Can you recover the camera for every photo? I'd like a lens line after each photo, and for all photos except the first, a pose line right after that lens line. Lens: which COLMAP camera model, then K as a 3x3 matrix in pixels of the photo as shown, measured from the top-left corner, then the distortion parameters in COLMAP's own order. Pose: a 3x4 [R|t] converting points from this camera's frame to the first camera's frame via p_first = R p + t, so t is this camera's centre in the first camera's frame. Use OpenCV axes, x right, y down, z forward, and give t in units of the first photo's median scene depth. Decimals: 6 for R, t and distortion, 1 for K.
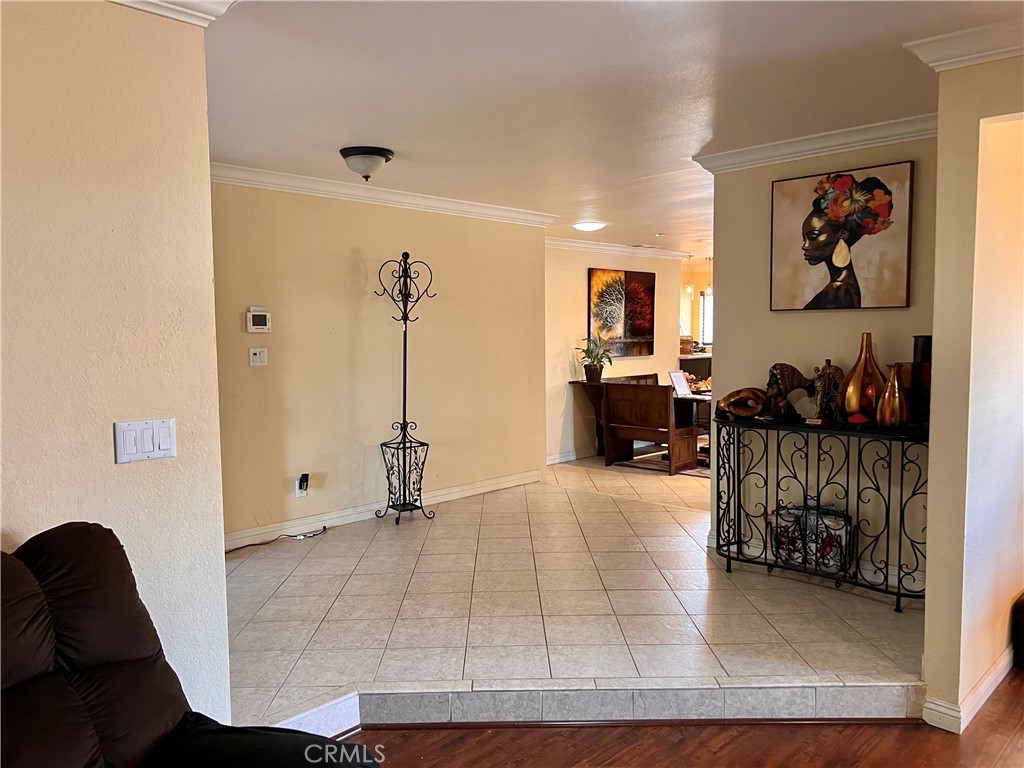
lens RADIAL K [[777.2, 0, 515.1], [0, 777.2, 398.6], [0, 0, 1]] dist [0.008510, -0.006170]
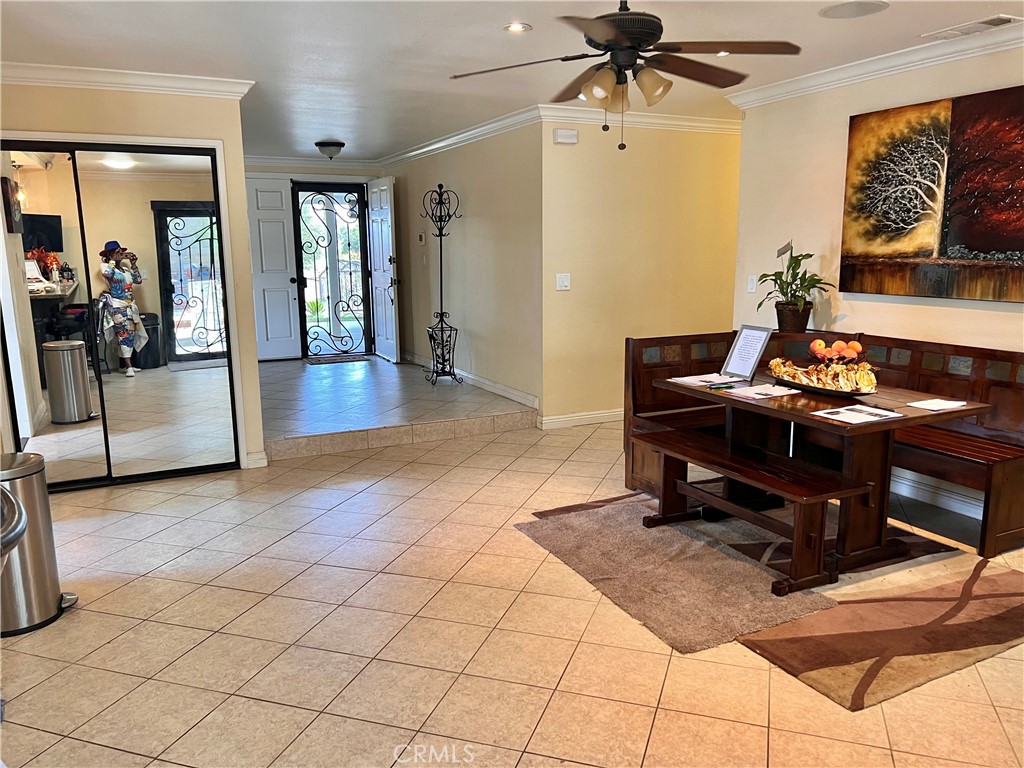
lens RADIAL K [[777.2, 0, 515.1], [0, 777.2, 398.6], [0, 0, 1]] dist [0.008510, -0.006170]
pose [[-0.326494, 0.191433, -0.925611, 0.672233], [-0.068382, 0.971925, 0.225133, -0.084402], [0.942722, 0.136800, -0.304237, 0.947782]]
